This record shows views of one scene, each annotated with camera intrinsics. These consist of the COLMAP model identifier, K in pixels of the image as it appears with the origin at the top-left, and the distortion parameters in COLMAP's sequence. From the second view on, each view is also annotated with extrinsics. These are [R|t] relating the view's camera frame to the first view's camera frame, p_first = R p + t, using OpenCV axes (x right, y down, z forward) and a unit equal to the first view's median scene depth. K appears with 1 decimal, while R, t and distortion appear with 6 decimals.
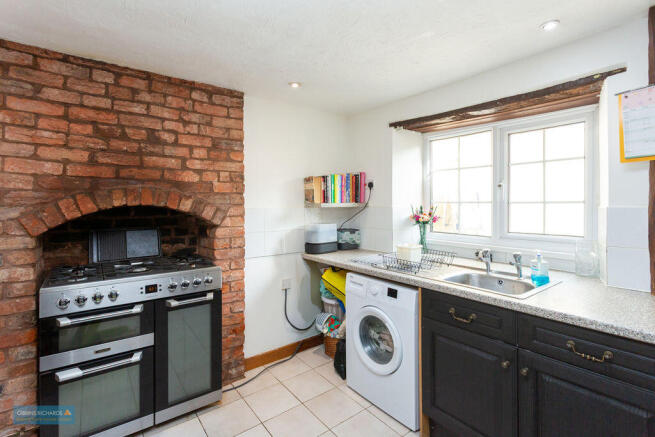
lens RADIAL K [[317.6, 0, 328.8], [0, 317.6, 202.4], [0, 0, 1]] dist [-0.004335, -0.000444]
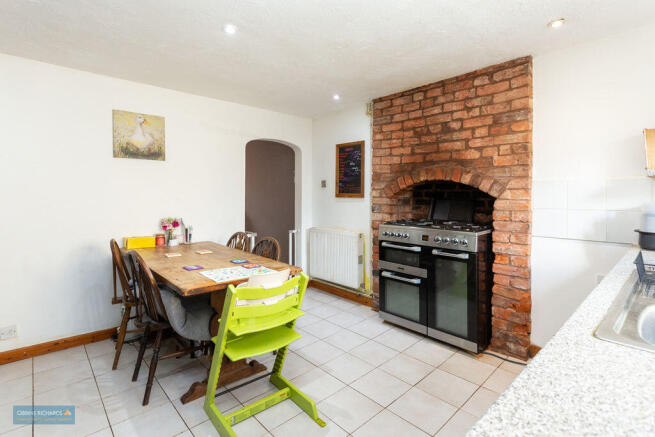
lens RADIAL K [[317.6, 0, 325.1], [0, 317.6, 194.0], [0, 0, 1]] dist [-0.004335, -0.000444]
pose [[0.069033, 0.006955, -0.997590, 0.686976], [0.005945, 0.999955, 0.007383, 0.052220], [0.997597, -0.006440, 0.068989, 0.381392]]
